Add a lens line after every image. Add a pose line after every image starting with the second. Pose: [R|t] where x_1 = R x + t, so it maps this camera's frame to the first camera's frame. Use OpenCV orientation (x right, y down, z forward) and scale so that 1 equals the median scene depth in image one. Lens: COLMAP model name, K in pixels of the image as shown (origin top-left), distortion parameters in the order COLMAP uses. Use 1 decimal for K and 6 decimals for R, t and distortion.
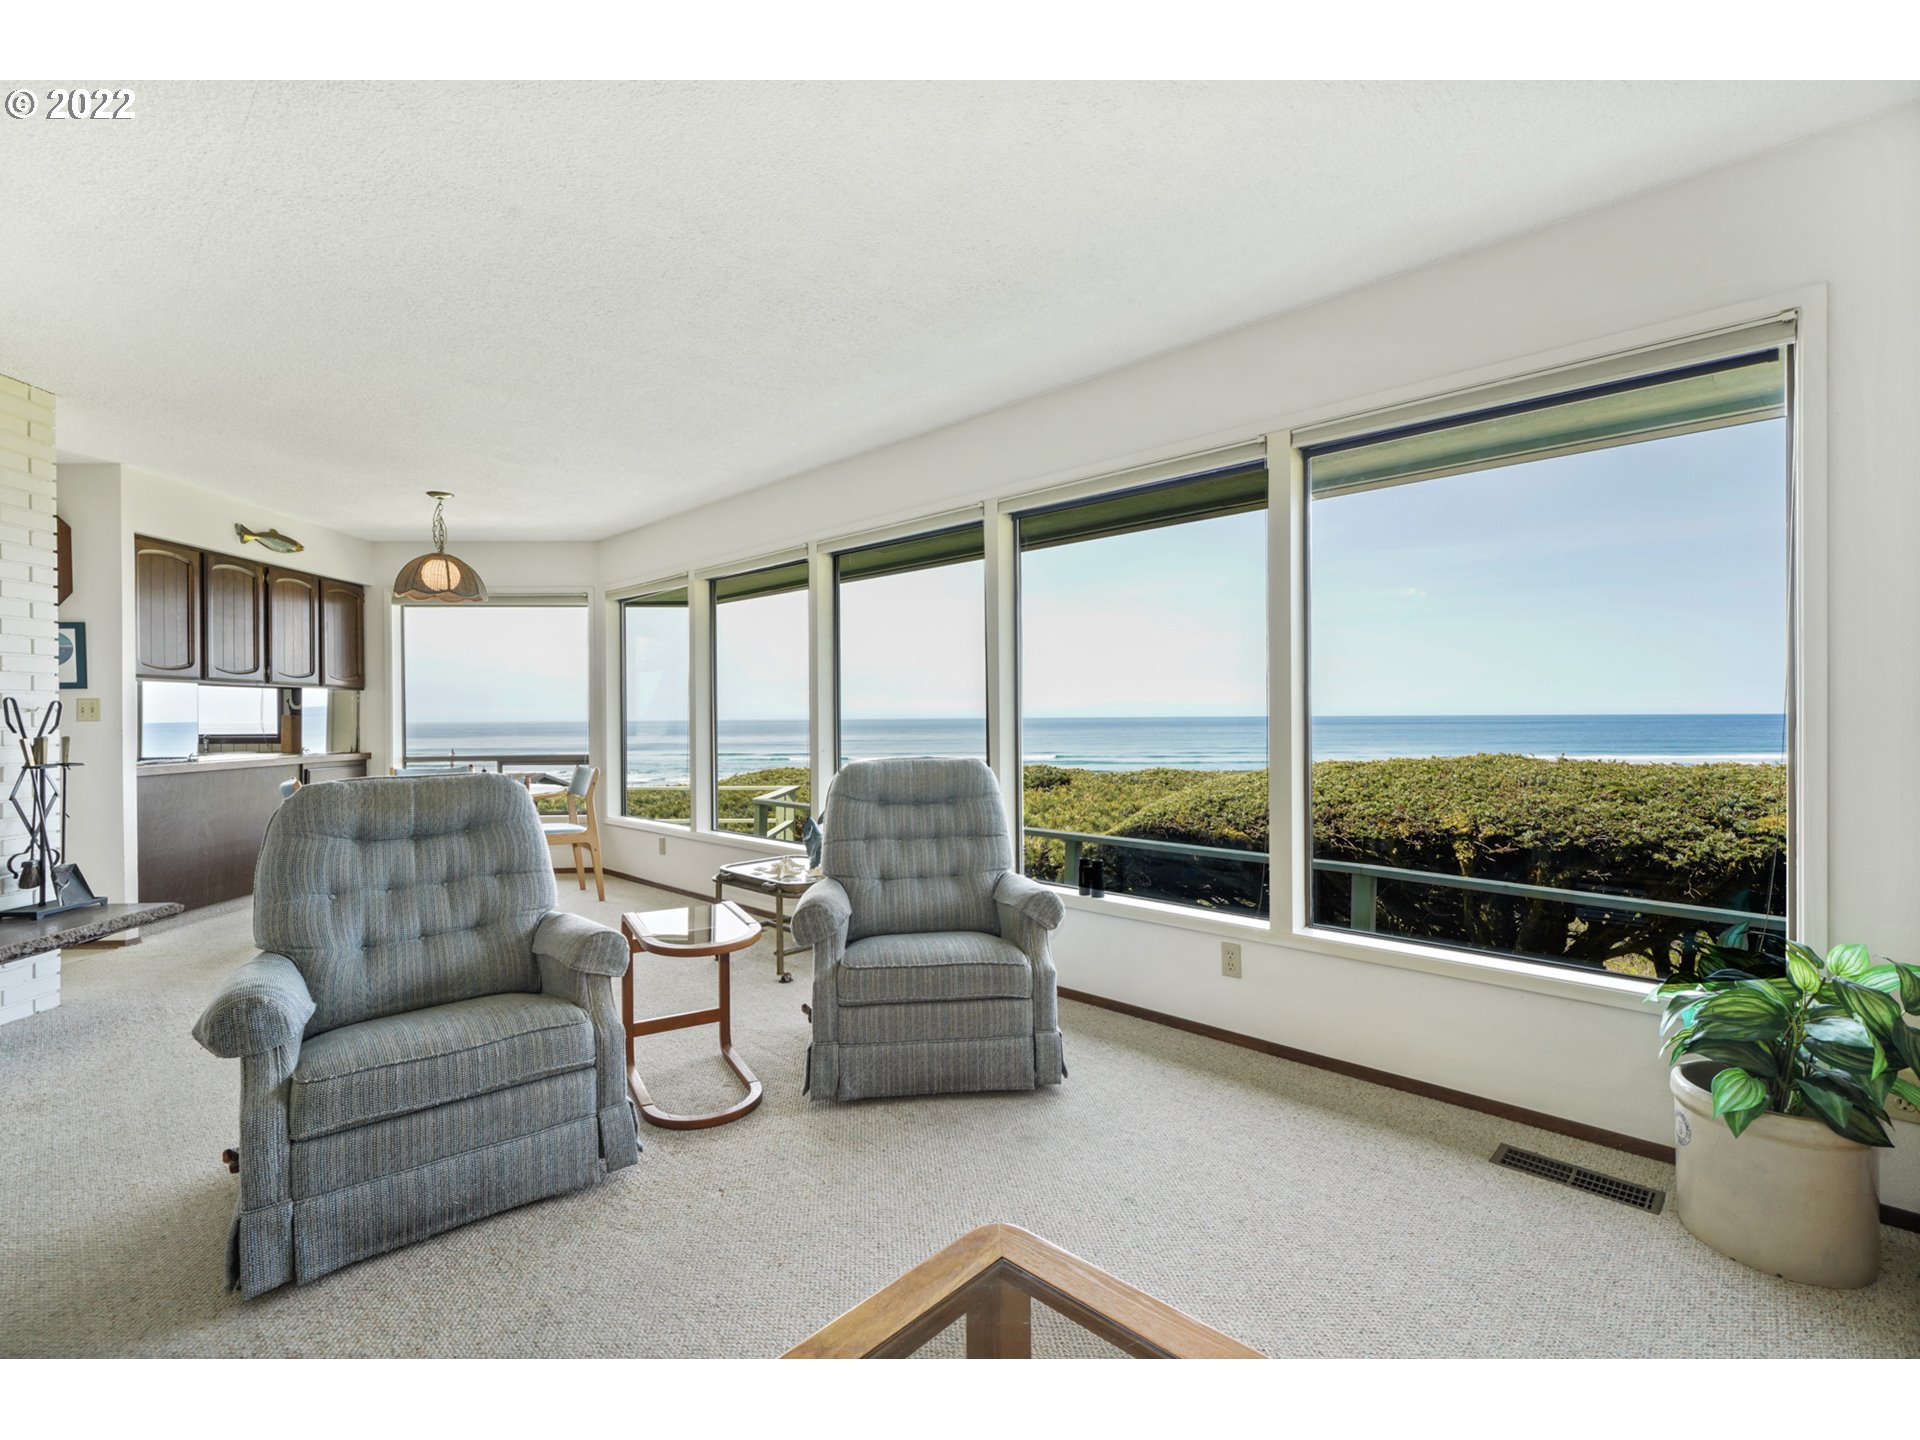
lens RADIAL K [[890.1, 0, 970.1], [0, 890.1, 729.4], [0, 0, 1]] dist [0.010836, 0.000894]
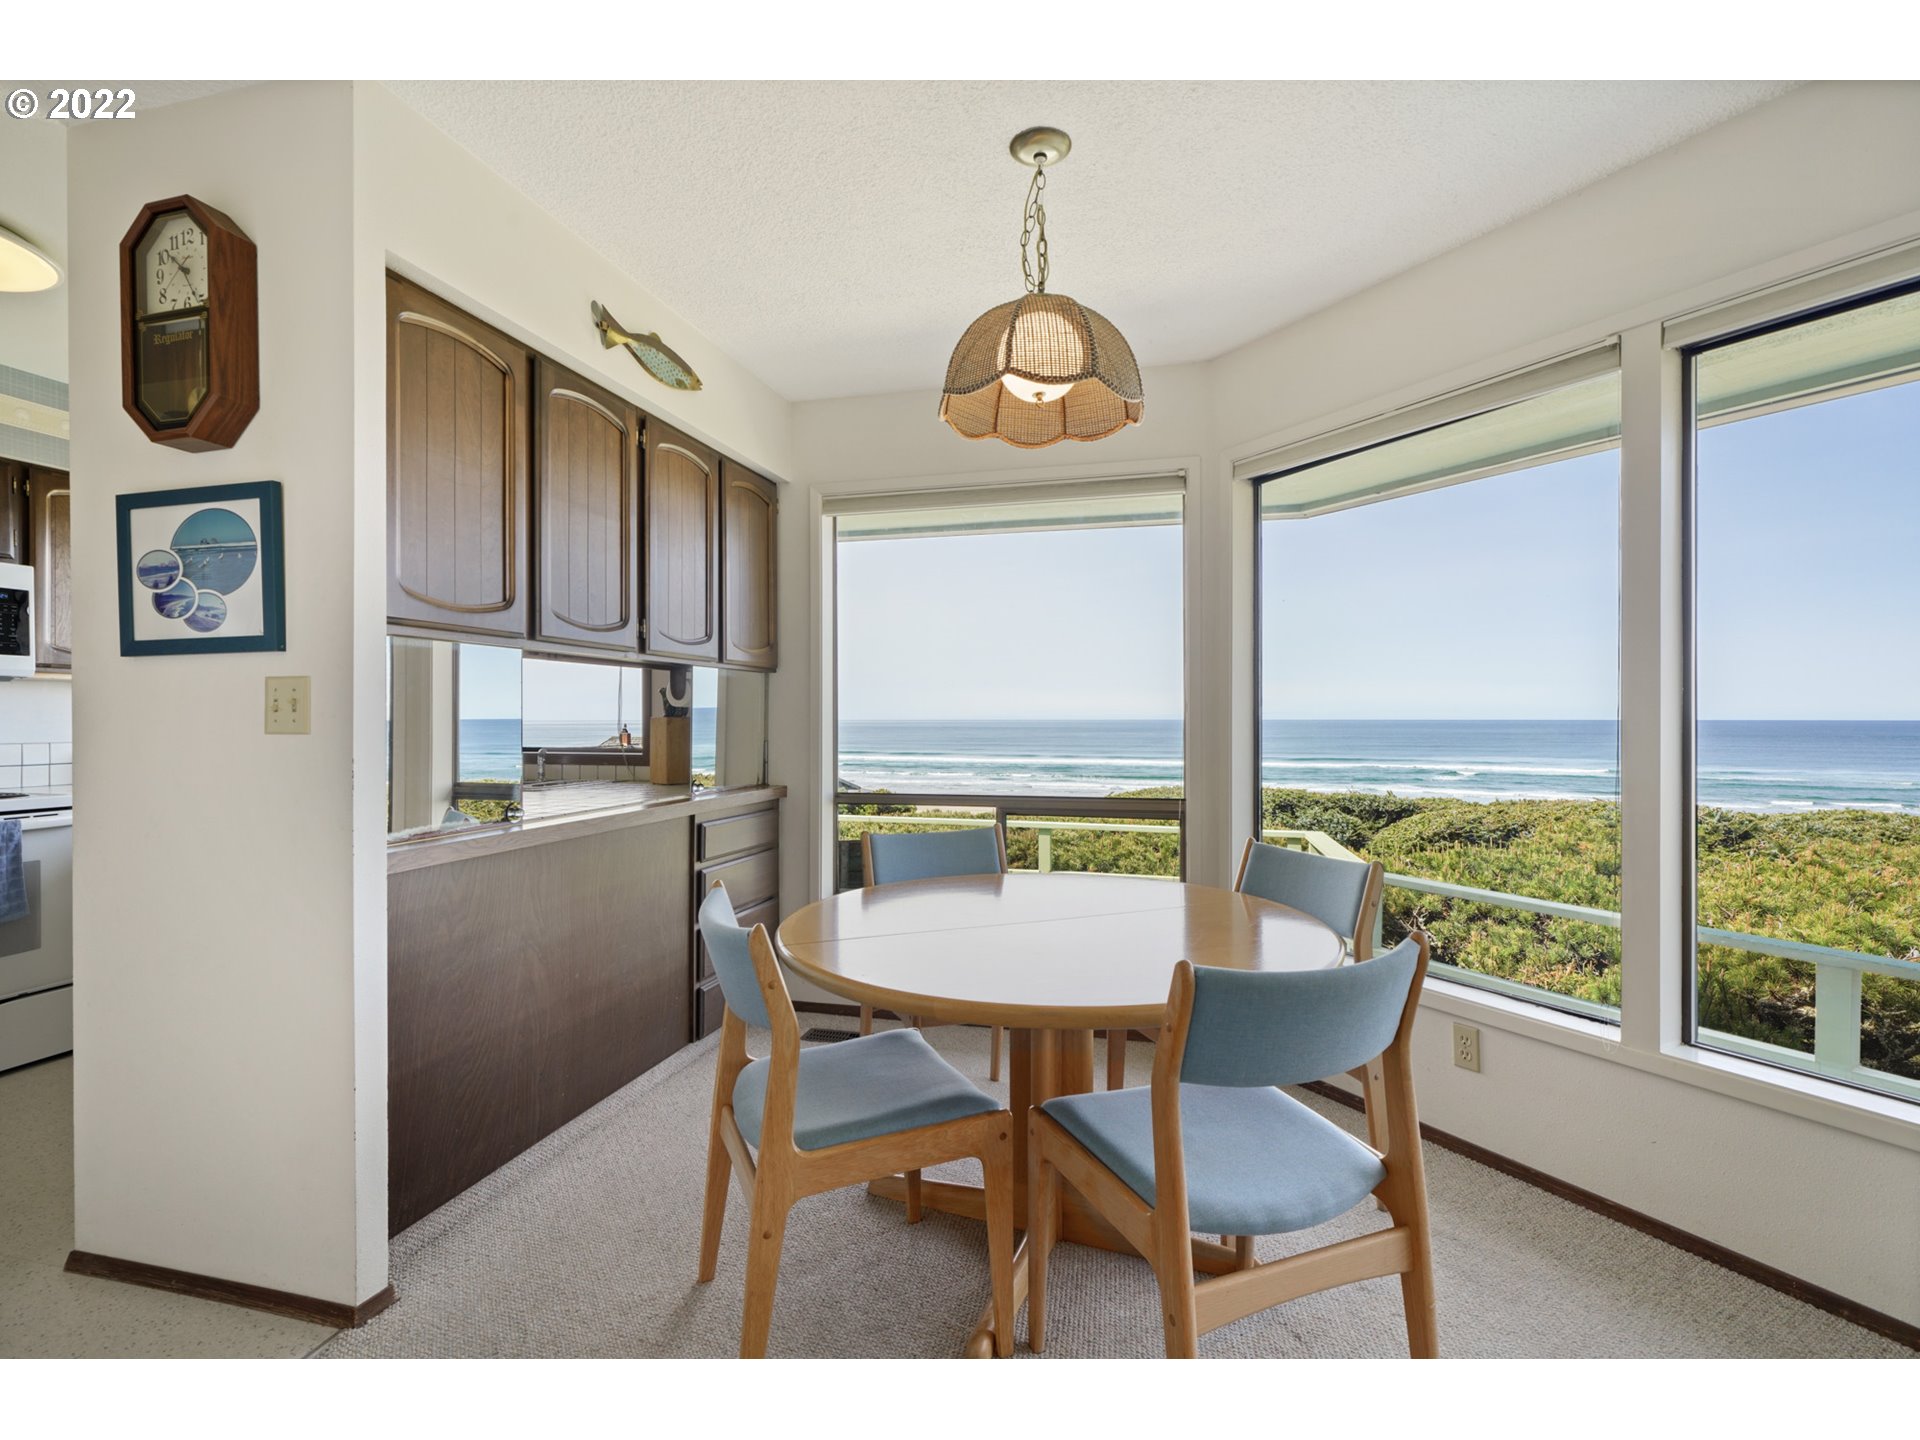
lens RADIAL K [[890.1, 0, 958.7], [0, 890.1, 723.3], [0, 0, 1]] dist [0.010836, 0.000894]
pose [[0.962772, -0.000572, -0.270316, -0.483905], [-0.001952, 0.999957, -0.009070, -0.008665], [0.270309, 0.009260, 0.962729, 0.575818]]
